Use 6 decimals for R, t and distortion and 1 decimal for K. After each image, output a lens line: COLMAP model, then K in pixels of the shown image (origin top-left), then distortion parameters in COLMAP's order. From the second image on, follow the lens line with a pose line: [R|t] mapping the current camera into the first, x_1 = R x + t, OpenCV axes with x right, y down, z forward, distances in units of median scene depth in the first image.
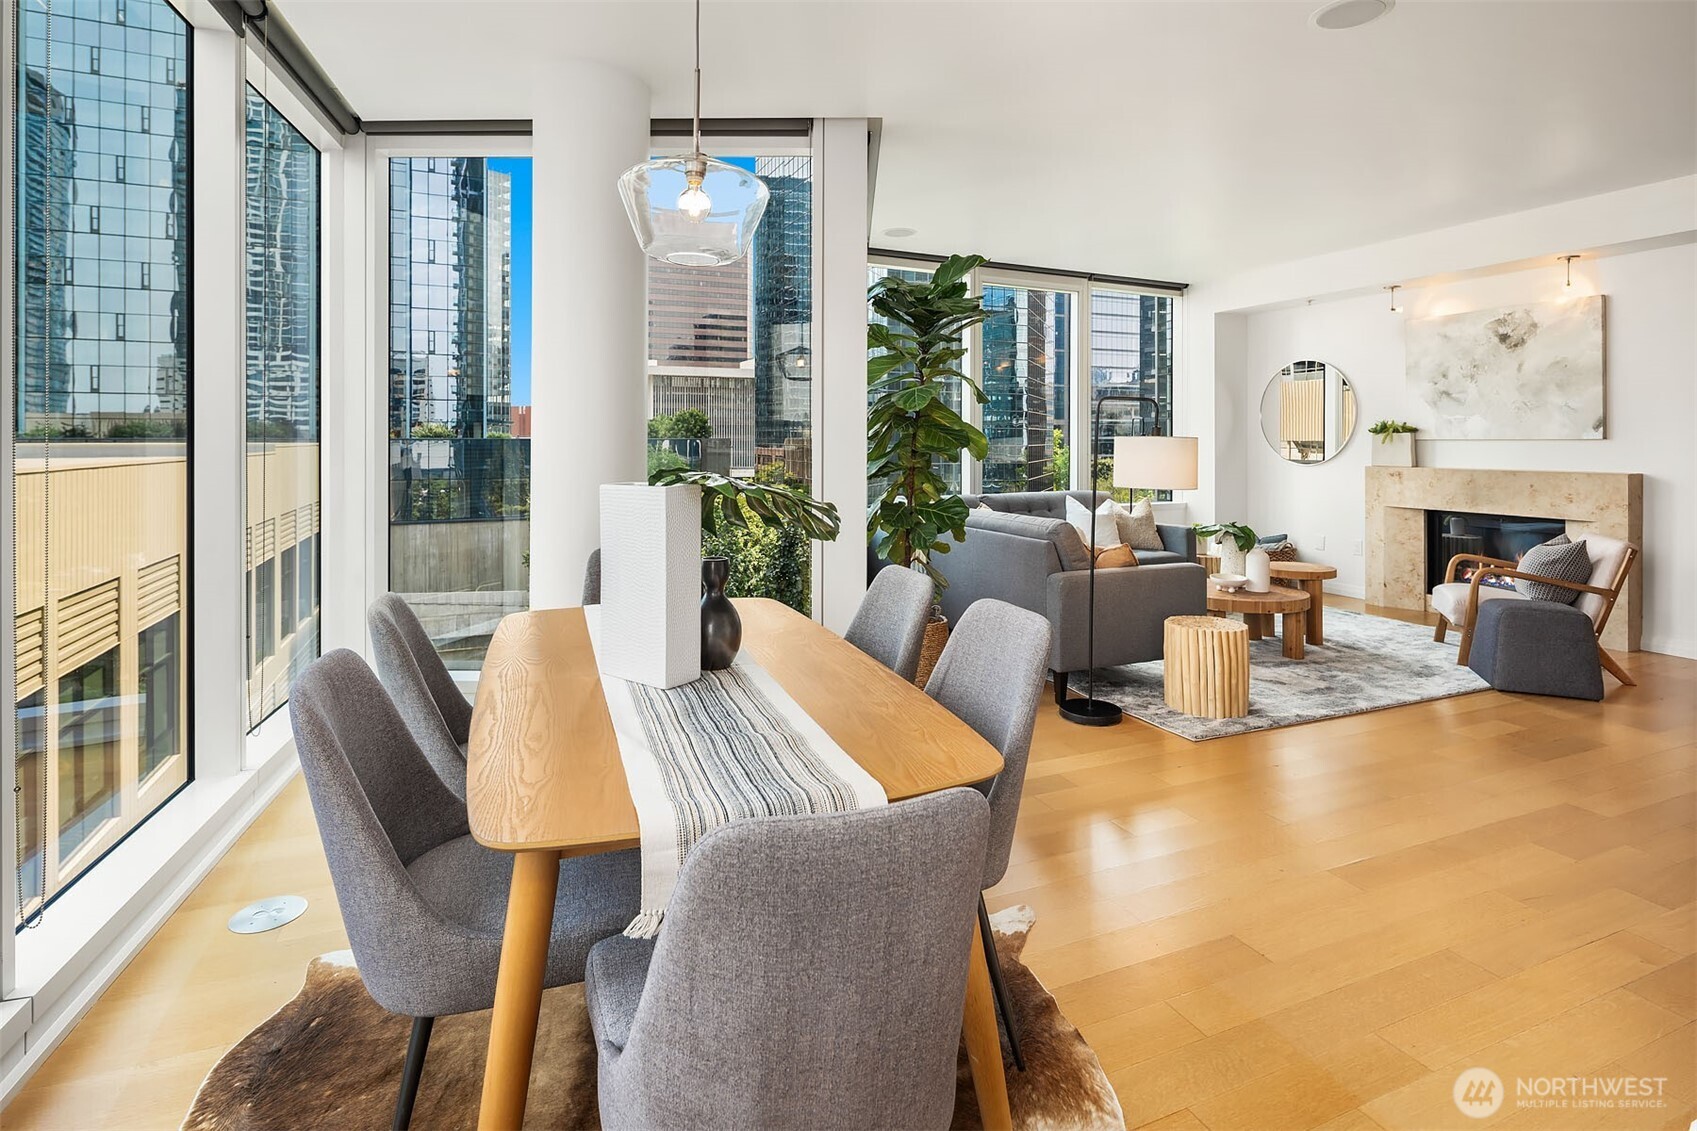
lens RADIAL K [[859.0, 0, 815.1], [0, 859.0, 448.6], [0, 0, 1]] dist [0.003046, -0.004294]
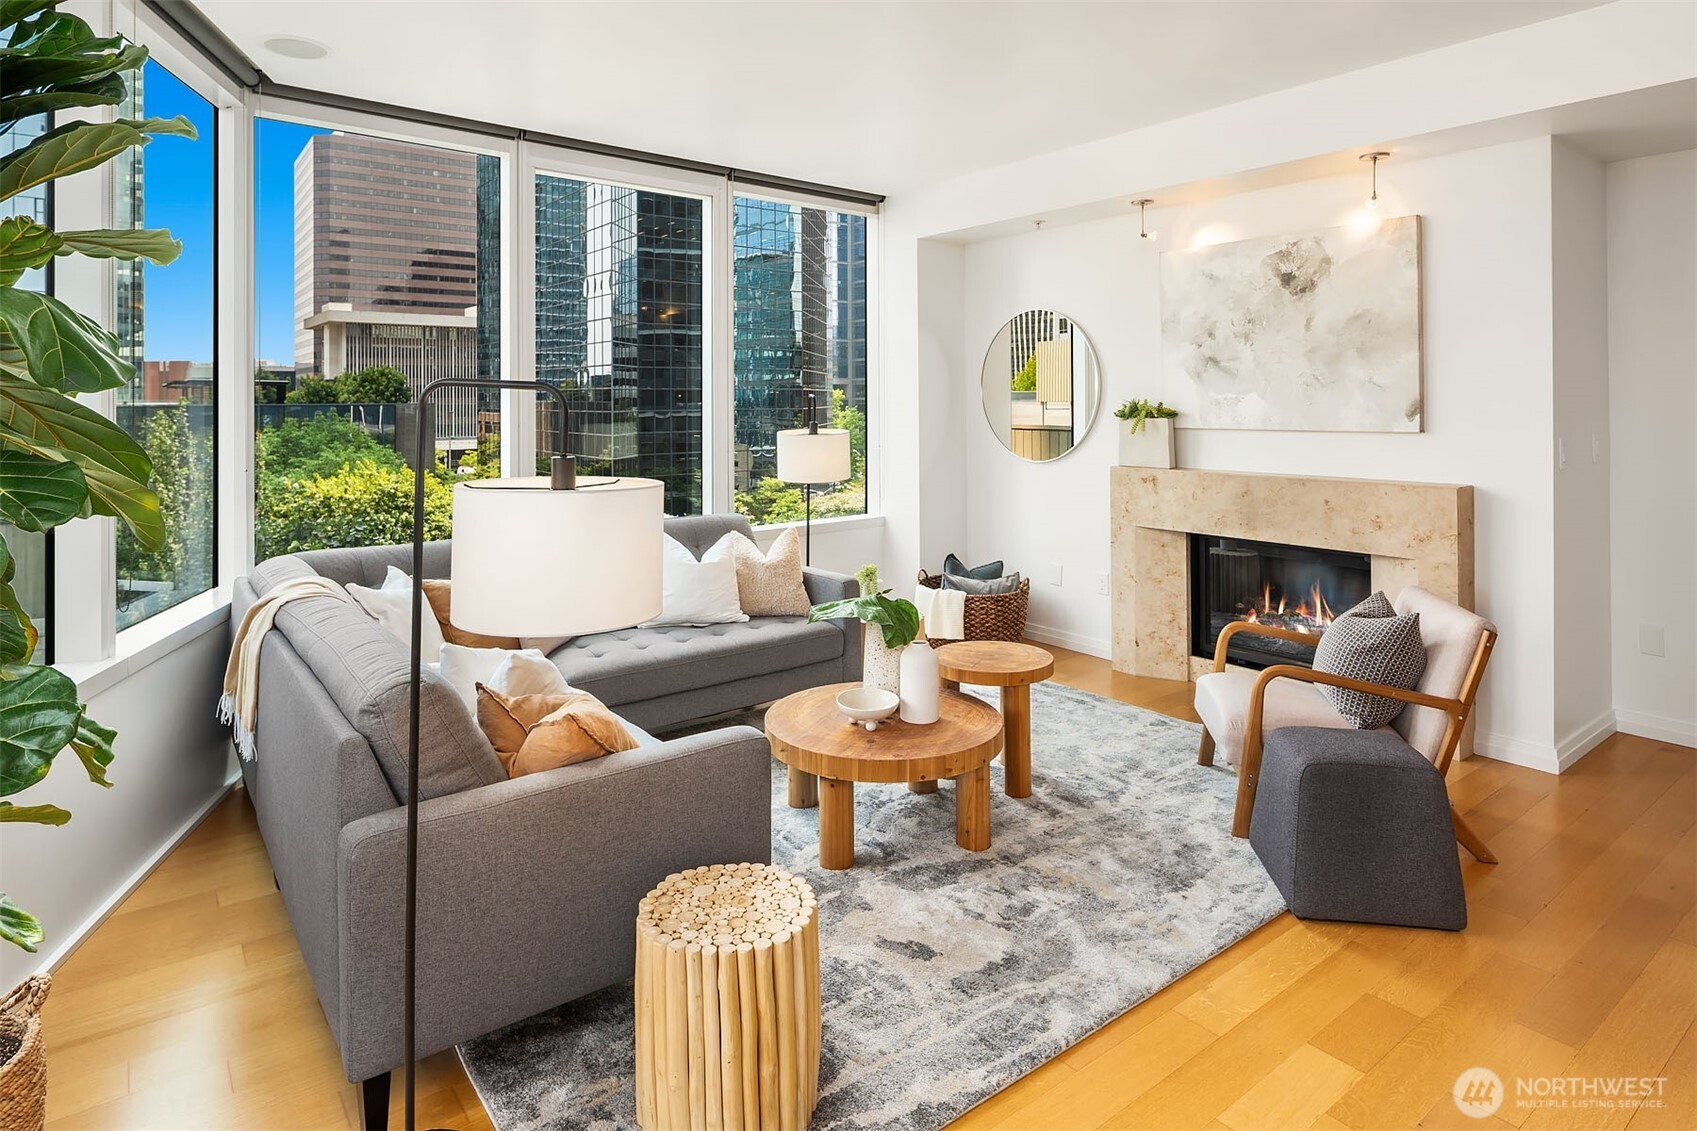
lens RADIAL K [[982.3, 0, 822.6], [0, 982.3, 411.8], [0, 0, 1]] dist [0.002228, 0.000103]
pose [[0.968340, -0.008890, 0.249476, 0.241445], [0.008734, 0.999960, 0.001733, -0.027750], [-0.249481, 0.000501, 0.968380, 0.325137]]
